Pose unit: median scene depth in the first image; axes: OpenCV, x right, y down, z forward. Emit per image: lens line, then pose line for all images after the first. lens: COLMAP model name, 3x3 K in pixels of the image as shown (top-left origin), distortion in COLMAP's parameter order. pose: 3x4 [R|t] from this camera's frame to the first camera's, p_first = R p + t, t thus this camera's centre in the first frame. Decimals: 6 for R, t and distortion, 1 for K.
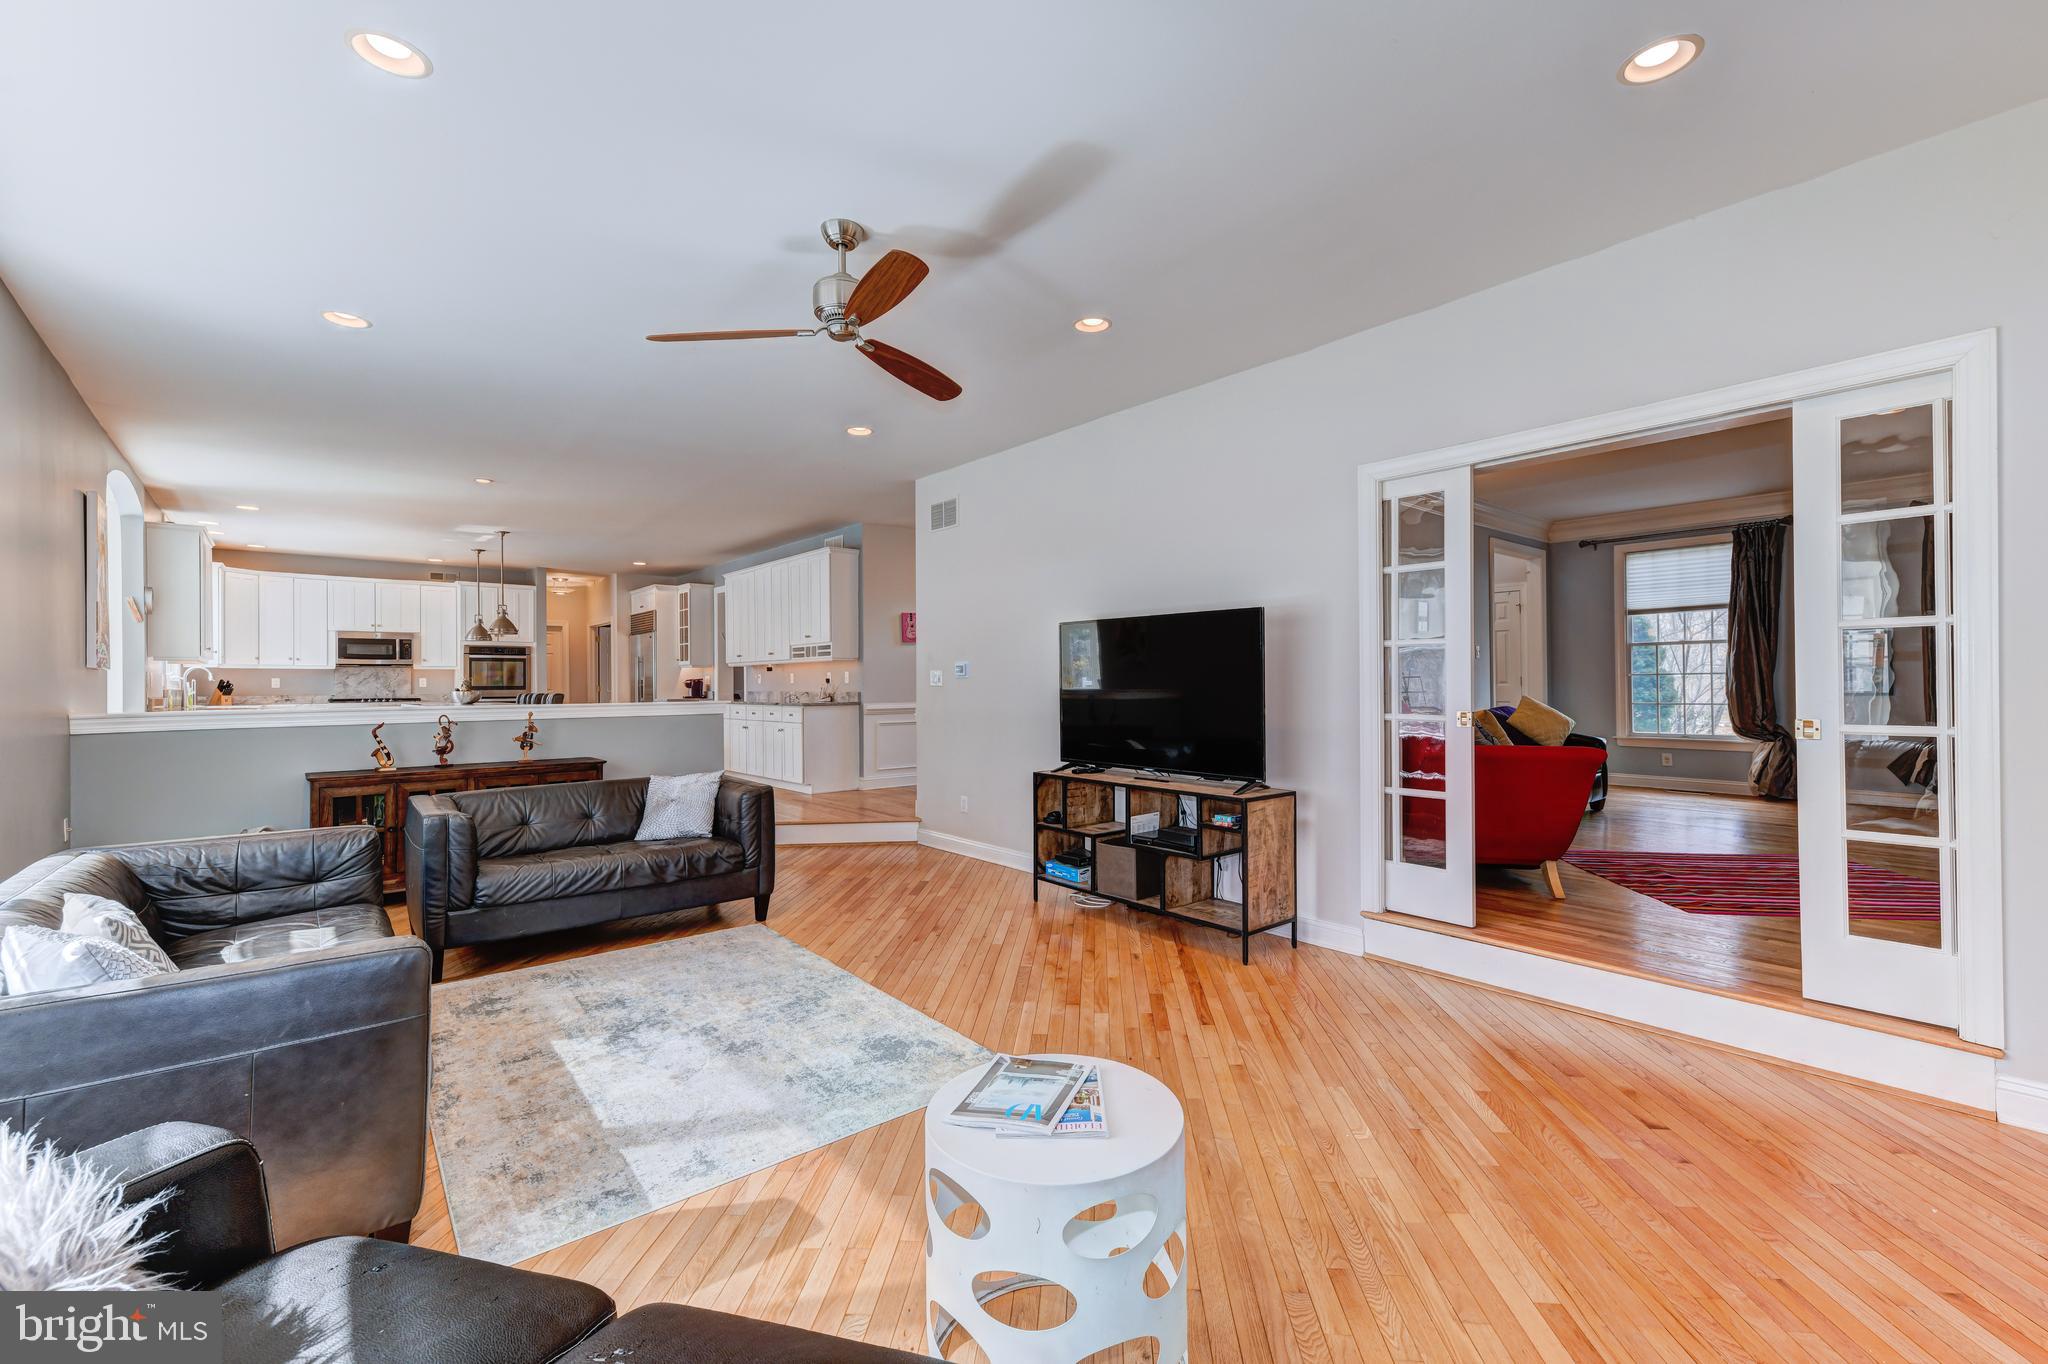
lens RADIAL K [[841.0, 0, 1028.9], [0, 841.0, 684.3], [0, 0, 1]] dist [-0.002283, -0.001095]
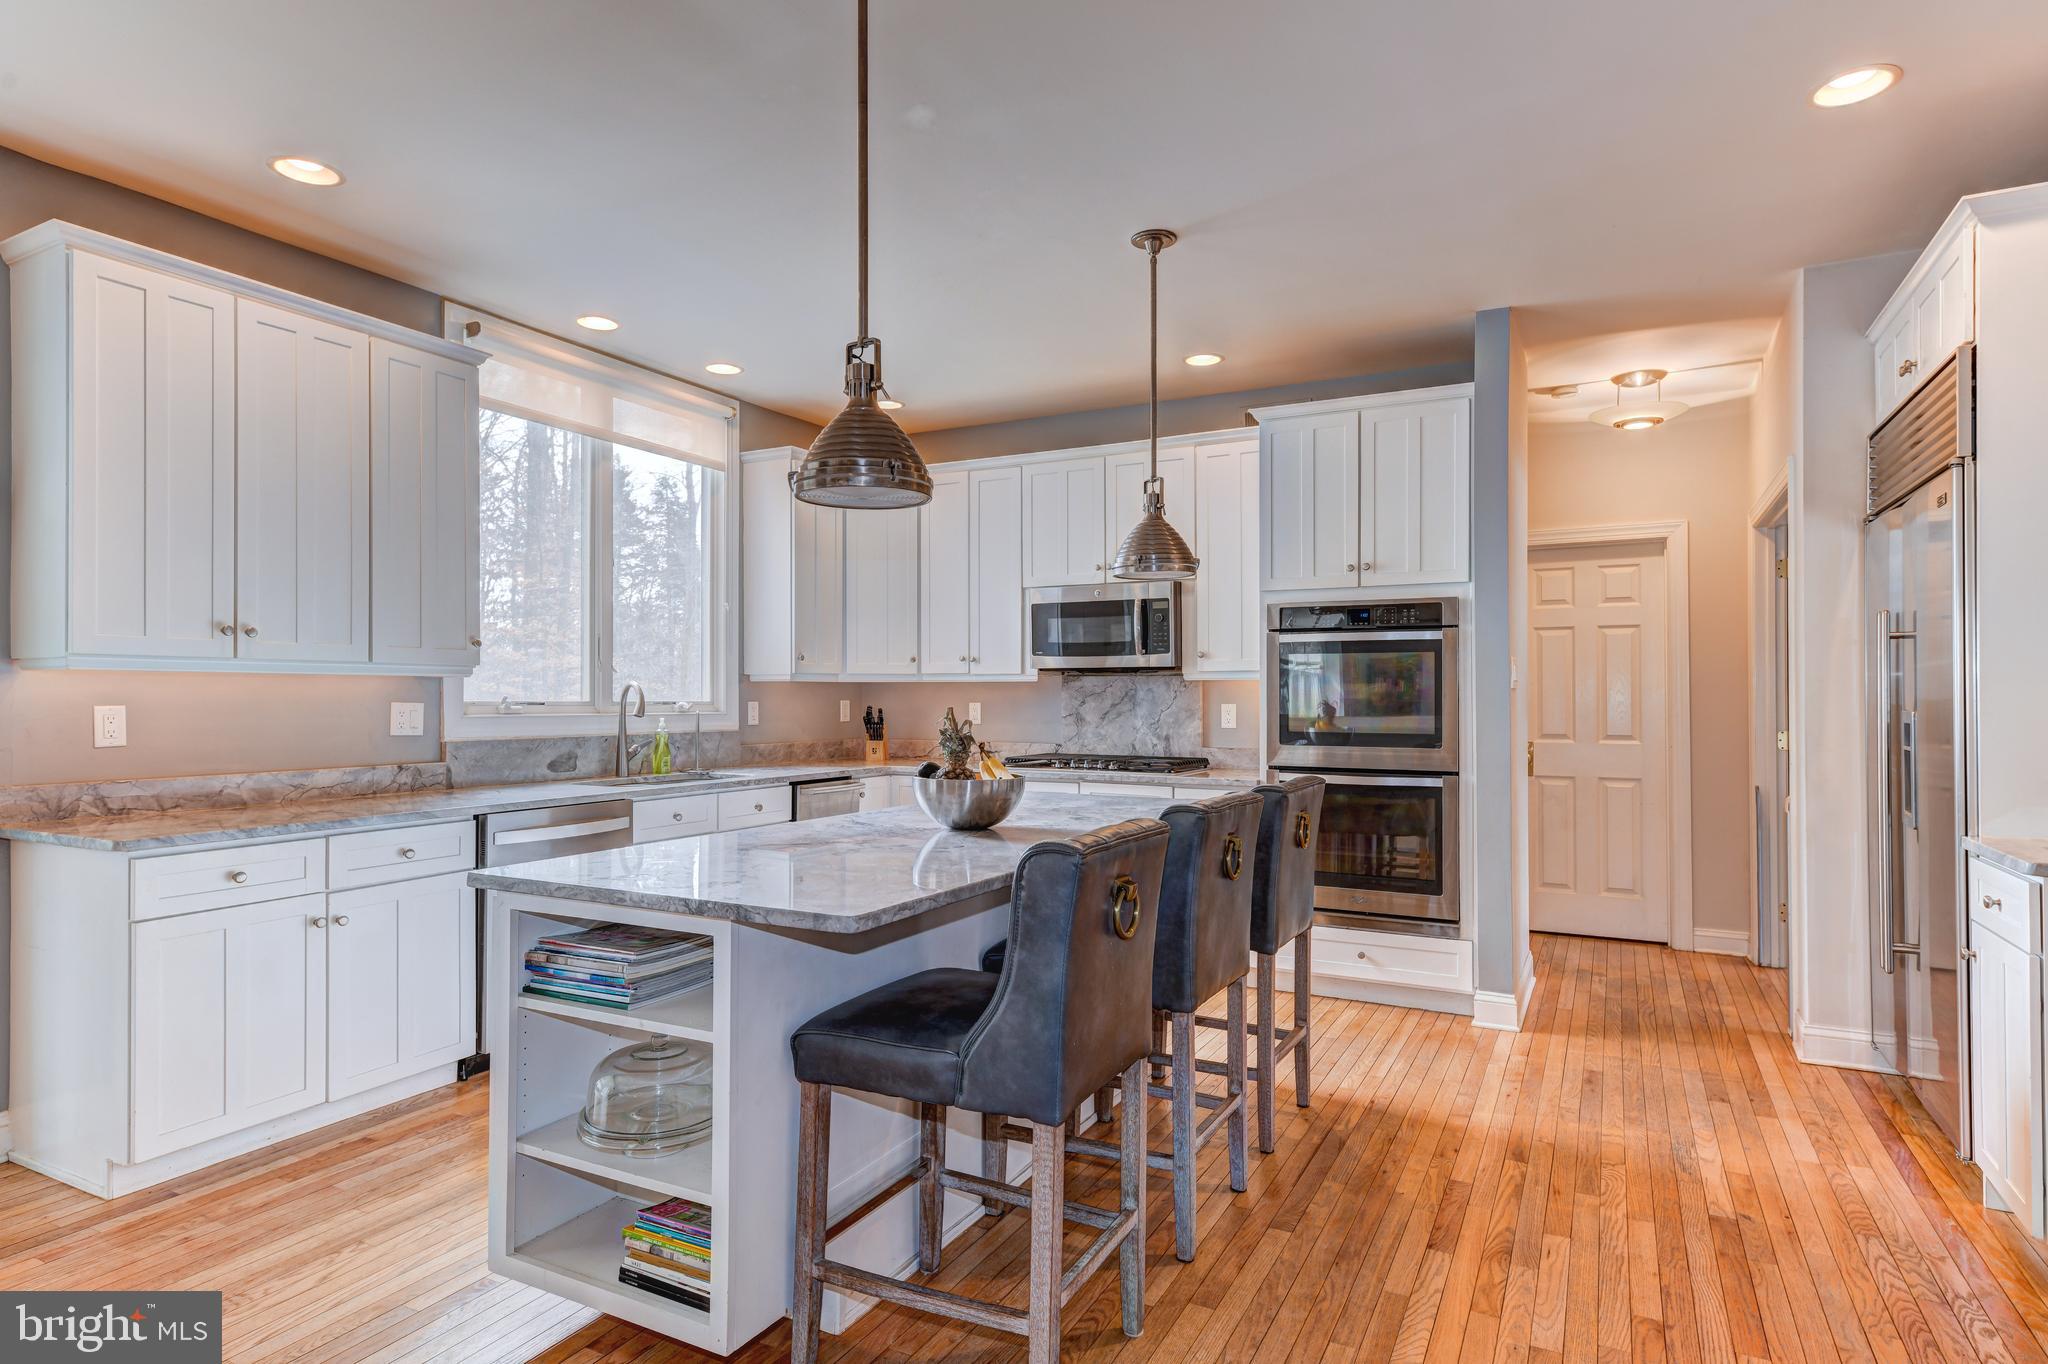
lens RADIAL K [[1122.0, 0, 1026.5], [0, 1122.0, 682.6], [0, 0, 1]] dist [-0.001892, -0.000281]
pose [[0.387165, 0.000599, -0.922010, -0.321235], [-0.000225, 1.000000, 0.000555, -0.017658], [0.922011, -0.000007, 0.387165, 0.764998]]
